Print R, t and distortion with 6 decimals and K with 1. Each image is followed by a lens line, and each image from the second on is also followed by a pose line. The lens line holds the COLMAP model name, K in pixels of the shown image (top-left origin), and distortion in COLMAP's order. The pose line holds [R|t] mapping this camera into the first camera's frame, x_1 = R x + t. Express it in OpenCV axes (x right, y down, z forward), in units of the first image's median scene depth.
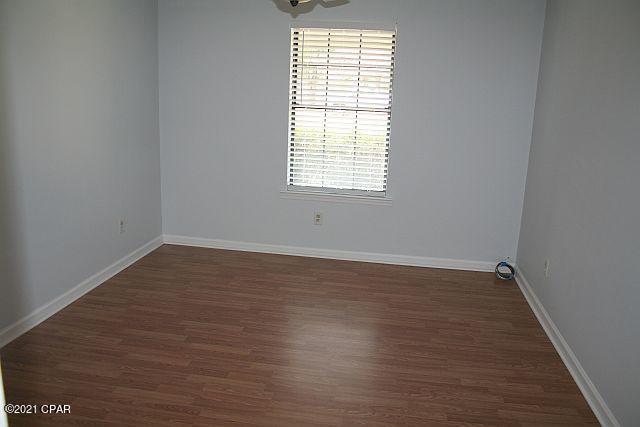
lens RADIAL K [[524.3, 0, 320.0], [0, 524.3, 213.5], [0, 0, 1]] dist [-0.152410, 0.128387]
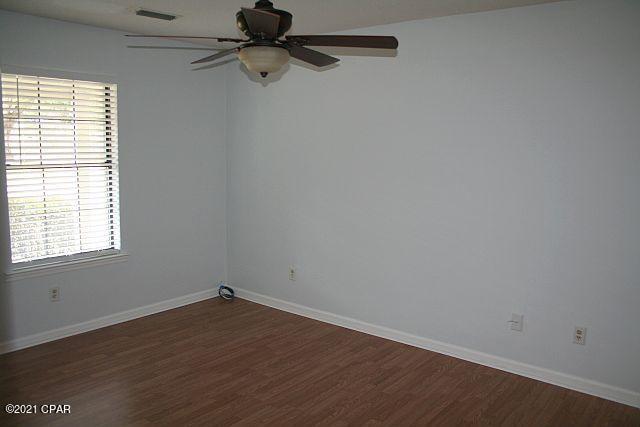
lens RADIAL K [[524.3, 0, 320.0], [0, 524.3, 213.5], [0, 0, 1]] dist [-0.152410, 0.128387]
pose [[0.497313, -0.149354, 0.854619, -0.513967], [0.204530, 0.977488, 0.051808, -0.079752], [-0.843118, 0.149031, 0.516665, 0.194199]]
